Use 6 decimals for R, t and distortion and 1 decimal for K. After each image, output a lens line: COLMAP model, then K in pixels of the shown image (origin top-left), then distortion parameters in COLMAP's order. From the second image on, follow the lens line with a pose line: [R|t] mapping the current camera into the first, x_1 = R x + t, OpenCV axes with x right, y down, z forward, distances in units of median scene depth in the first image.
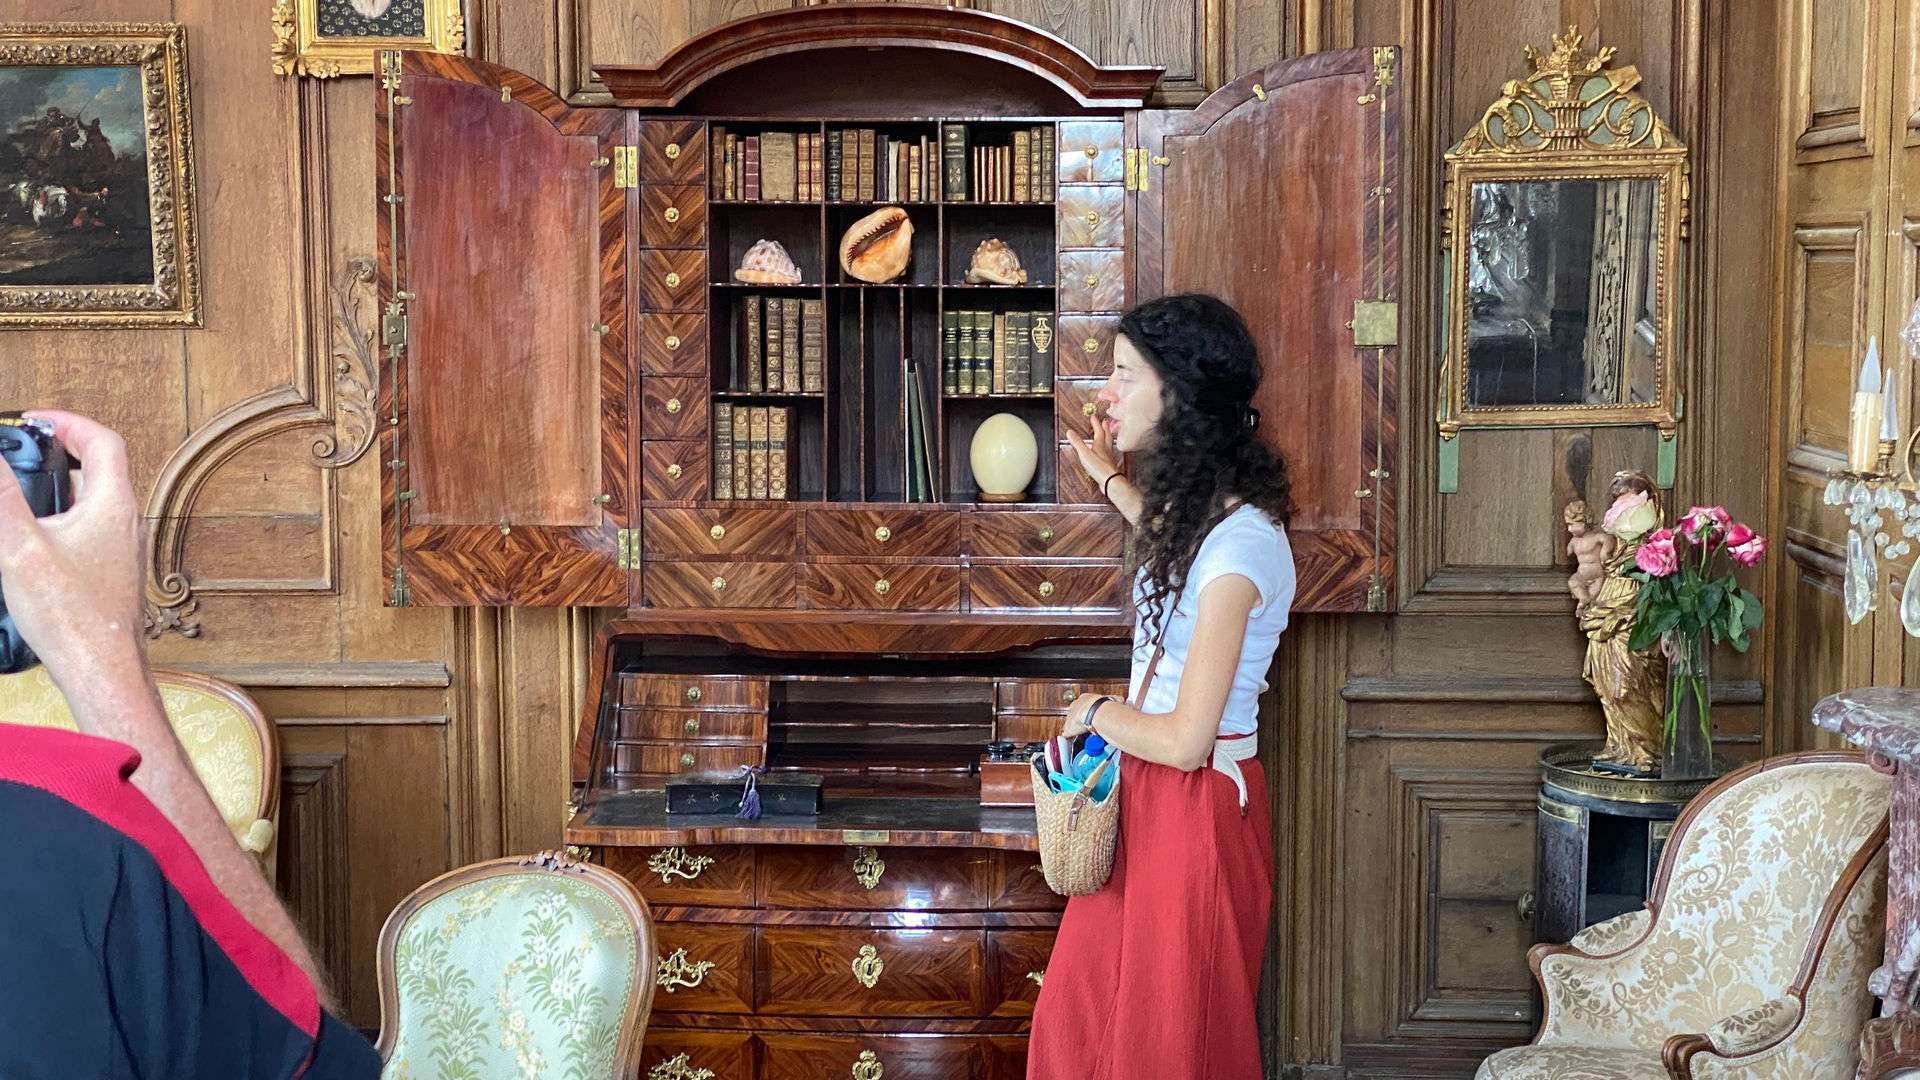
lens RADIAL K [[2814.9, 0, 951.2], [0, 2814.9, 545.8], [0, 0, 1]] dist [0.094759, 0.000000]
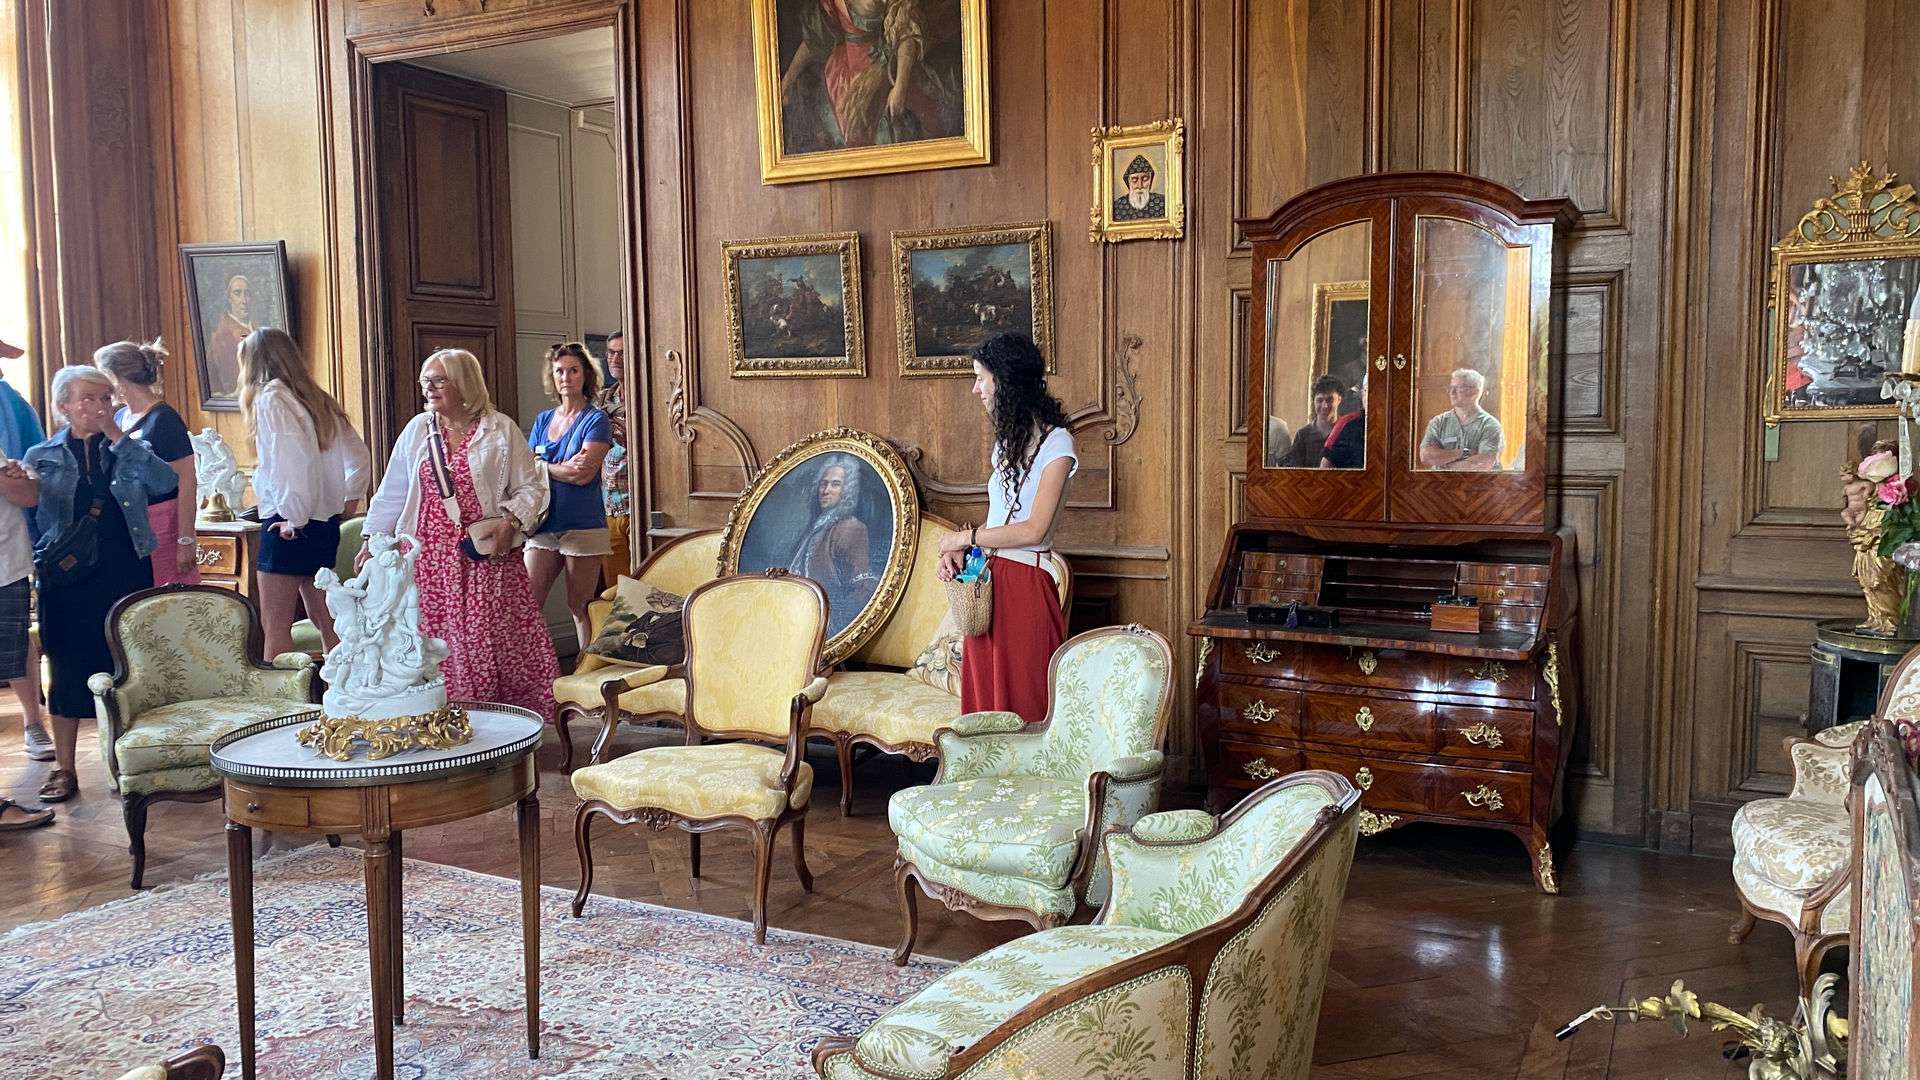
lens RADIAL K [[1419.3, 0, 965.3], [0, 1419.3, 538.7], [0, 0, 1]] dist [0.051895, -0.077174]
pose [[0.909928, 0.034178, -0.413355, 0.100848], [-0.034800, 0.999376, 0.006027, 0.037309], [0.413304, 0.008901, 0.910550, 0.077740]]
